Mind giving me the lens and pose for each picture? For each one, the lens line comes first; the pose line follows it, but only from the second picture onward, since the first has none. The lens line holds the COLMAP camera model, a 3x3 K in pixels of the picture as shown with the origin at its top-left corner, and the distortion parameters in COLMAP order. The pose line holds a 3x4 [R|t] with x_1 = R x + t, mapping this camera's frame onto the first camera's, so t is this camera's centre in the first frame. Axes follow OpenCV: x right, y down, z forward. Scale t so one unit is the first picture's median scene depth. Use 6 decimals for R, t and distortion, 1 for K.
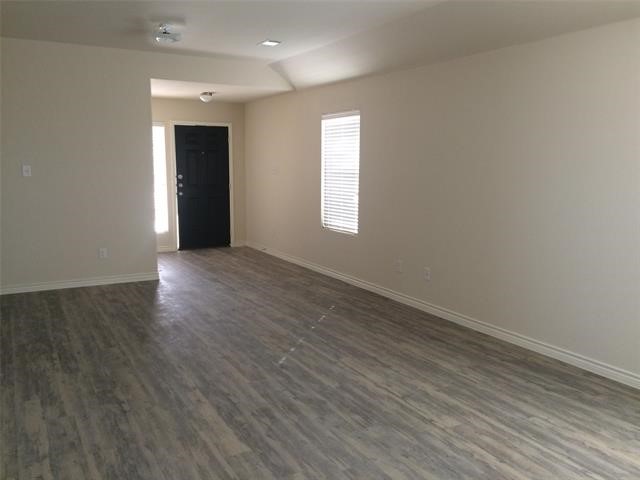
lens RADIAL K [[551.0, 0, 316.1], [0, 551.0, 241.5], [0, 0, 1]] dist [0.088272, -0.129120]
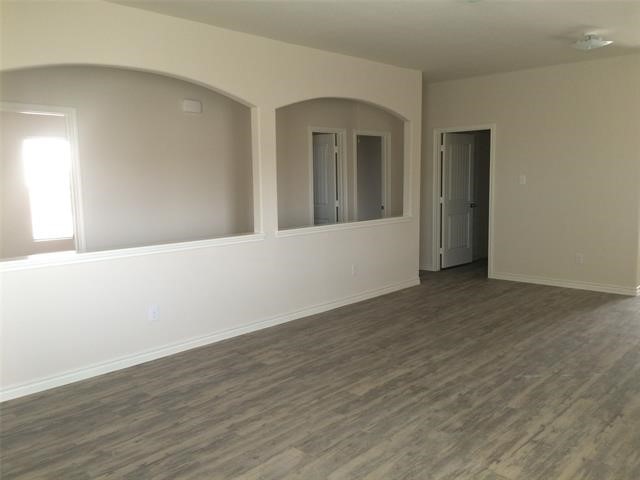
lens RADIAL K [[551.0, 0, 316.1], [0, 551.0, 241.5], [0, 0, 1]] dist [0.088272, -0.129120]
pose [[0.305538, 0.102075, -0.946693, 0.826834], [-0.120992, 0.990340, 0.067731, -0.040232], [0.944461, 0.093848, 0.314937, 0.381197]]
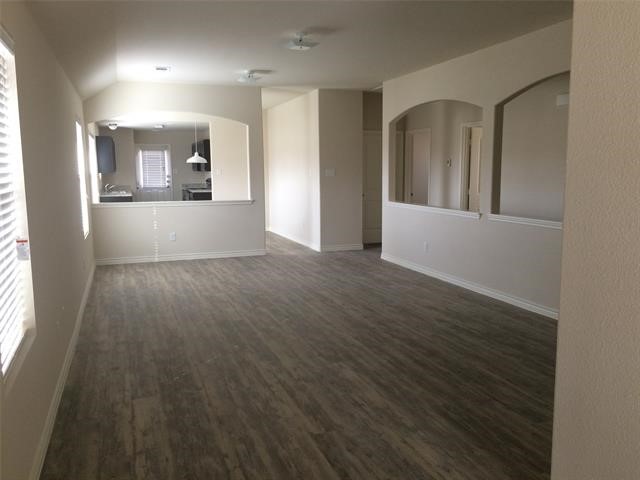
lens RADIAL K [[551.0, 0, 316.1], [0, 551.0, 241.5], [0, 0, 1]] dist [0.088272, -0.129120]
pose [[-0.985512, -0.019966, 0.168426, -0.398611], [0.027559, 0.960999, 0.275176, -0.360411], [-0.167351, 0.275831, -0.946526, 2.501790]]
